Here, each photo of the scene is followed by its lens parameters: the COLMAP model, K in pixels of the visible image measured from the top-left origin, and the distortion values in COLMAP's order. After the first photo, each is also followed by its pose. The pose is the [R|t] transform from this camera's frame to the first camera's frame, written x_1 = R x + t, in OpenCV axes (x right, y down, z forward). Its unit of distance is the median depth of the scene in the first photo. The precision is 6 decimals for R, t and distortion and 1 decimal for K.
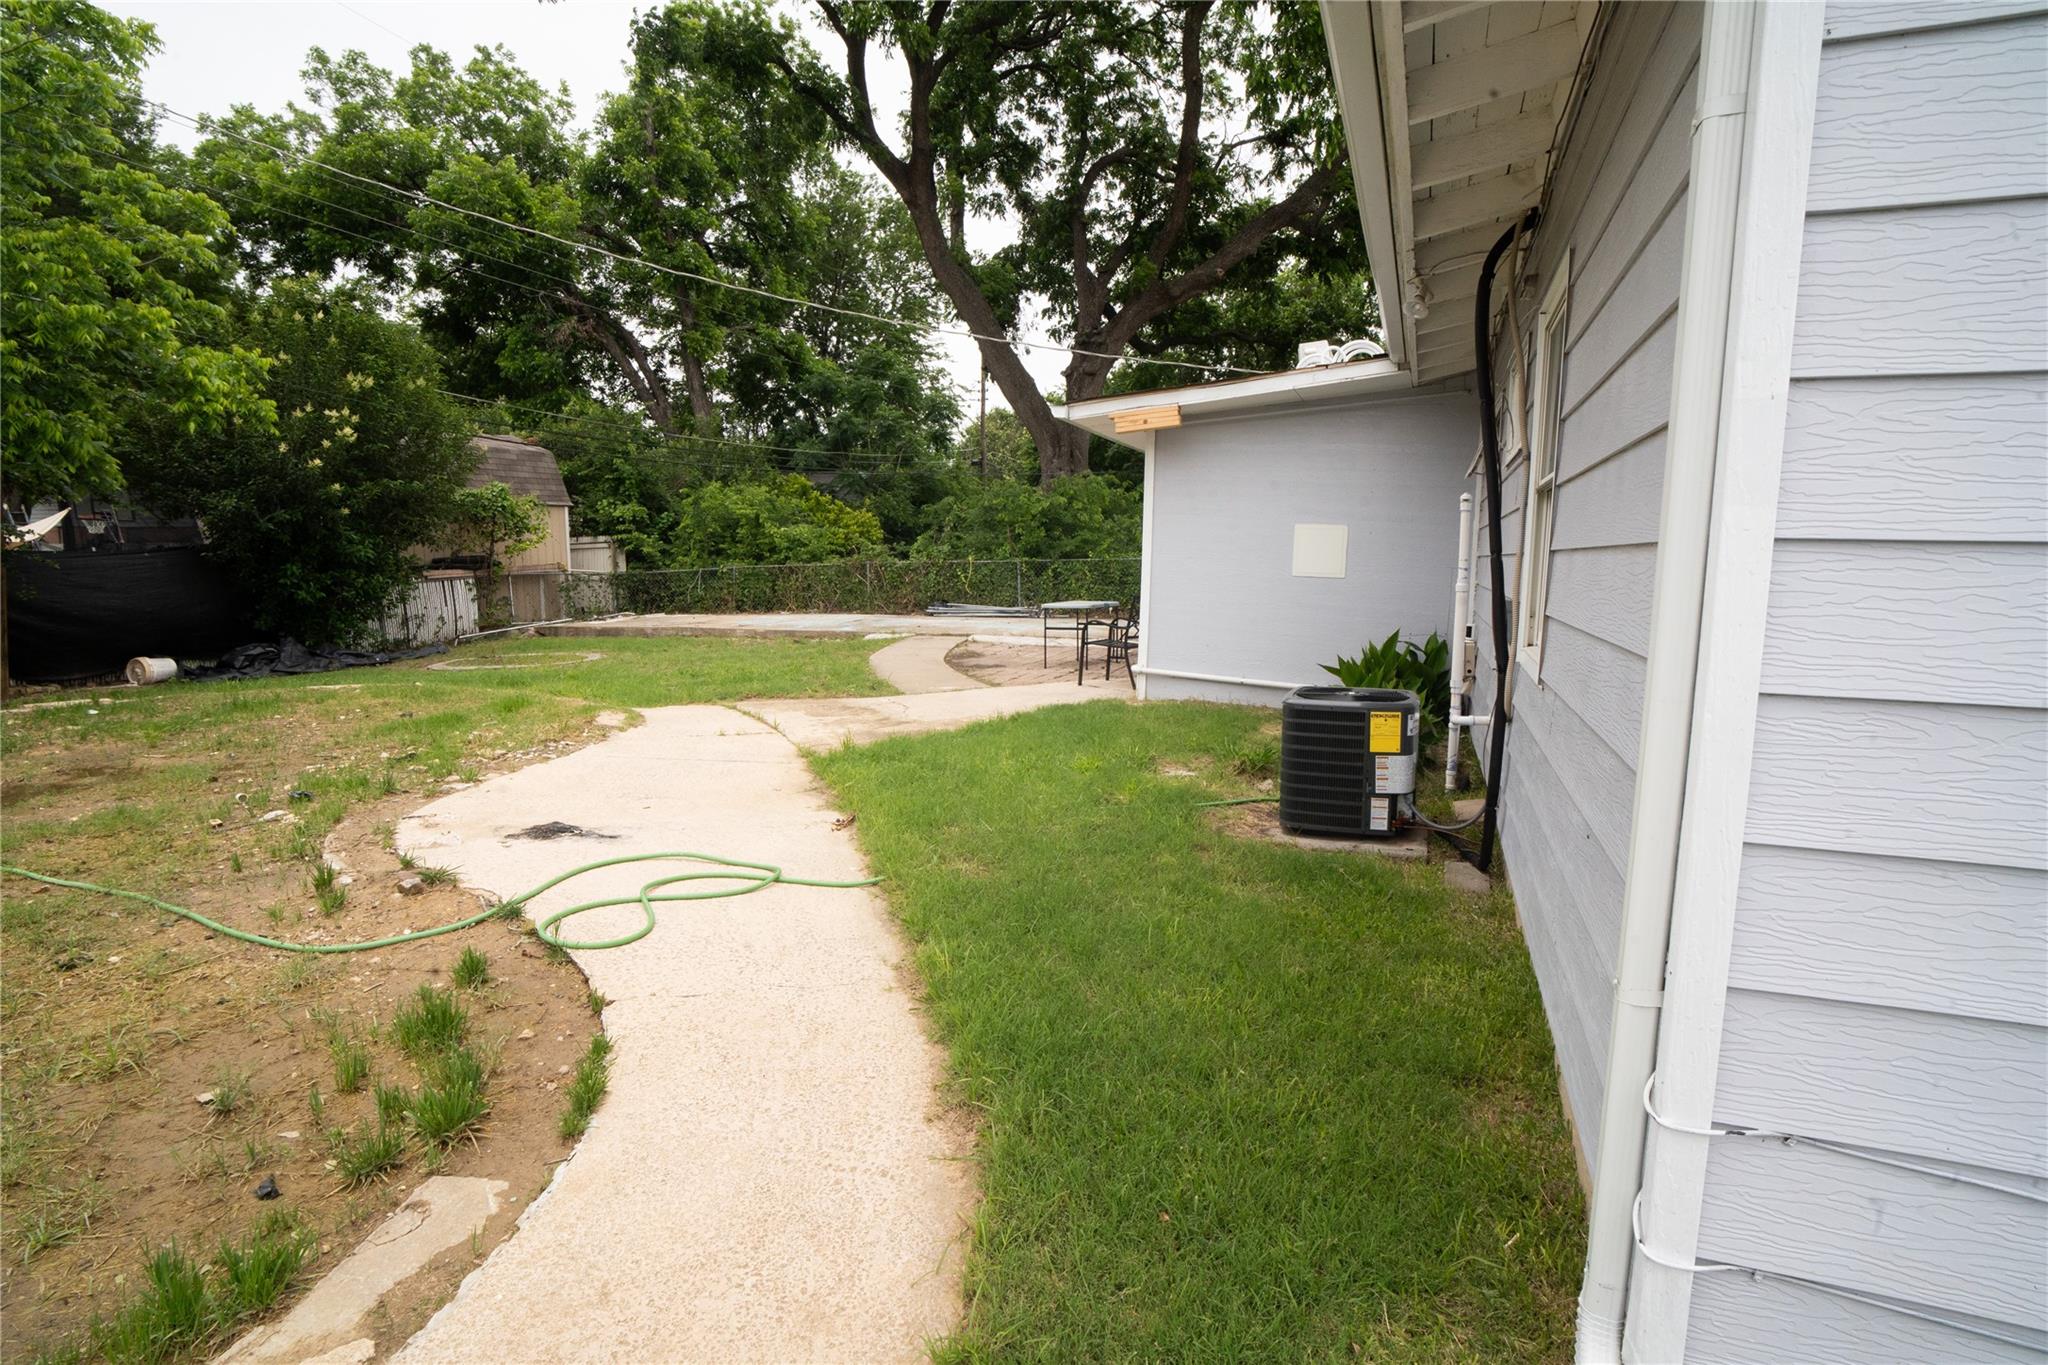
lens RADIAL K [[1074.1, 0, 1024.0], [0, 1074.1, 682.5], [0, 0, 1]] dist [-0.049463, 0.025384]
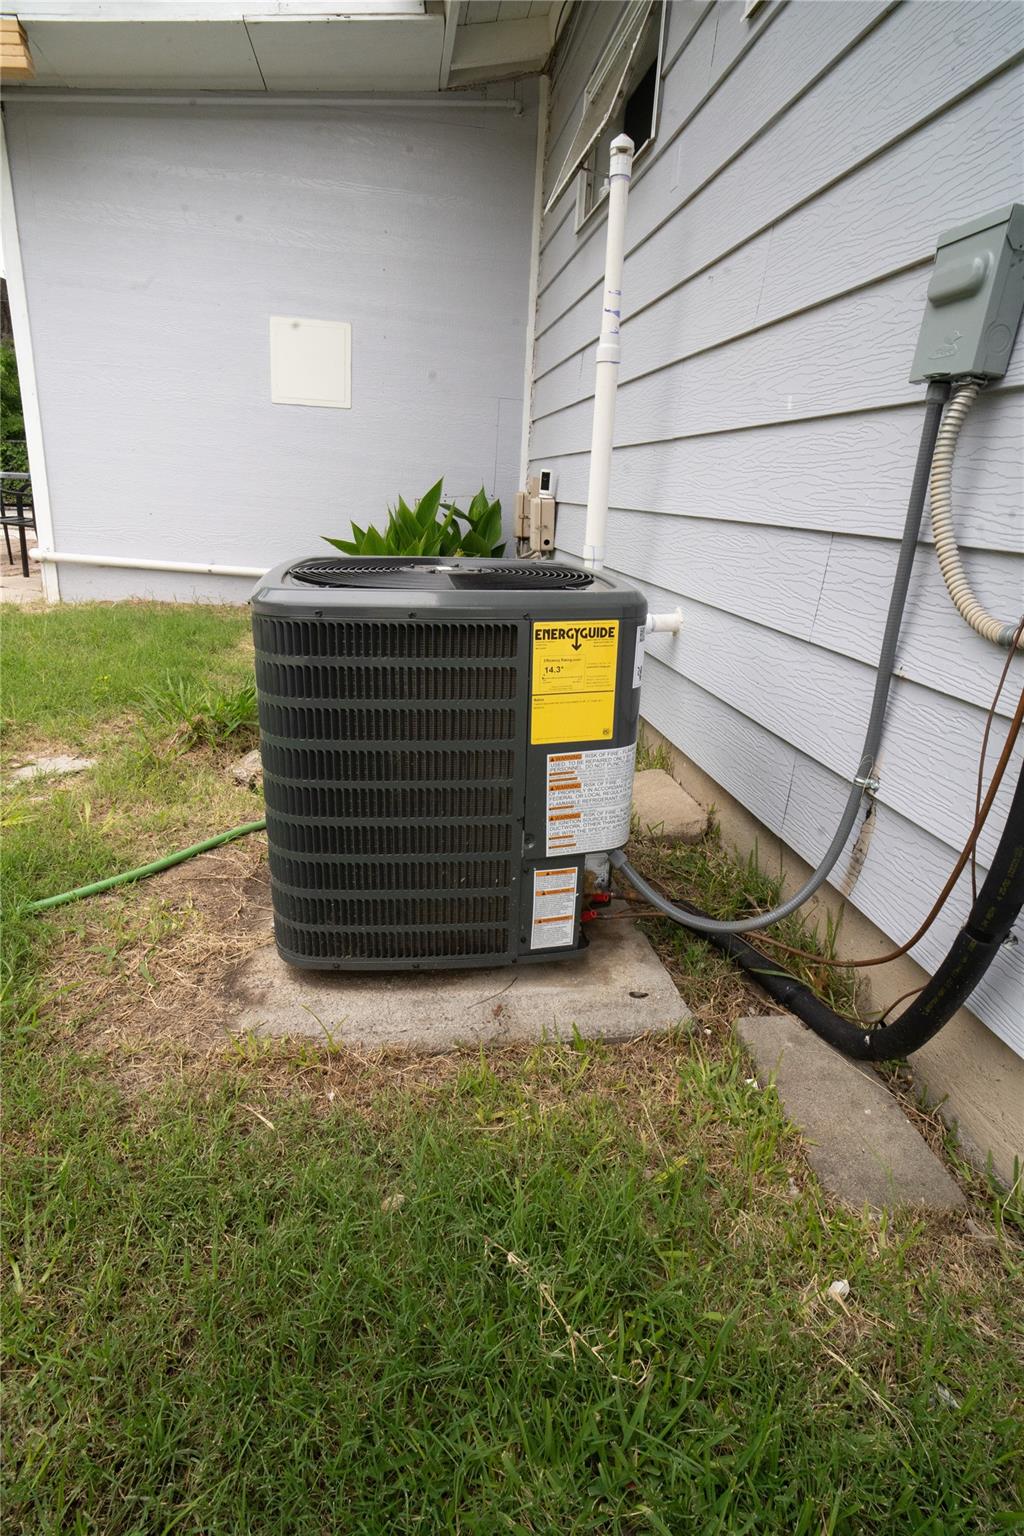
lens RADIAL K [[805.6, 0, 512.0], [0, 805.6, 768.0], [0, 0, 1]] dist [-0.049463, 0.025384]
pose [[0.872231, -0.133922, 0.470401, 0.157930], [0.024124, 0.972391, 0.232106, 0.011272], [-0.488499, -0.191102, 0.851381, 0.621557]]
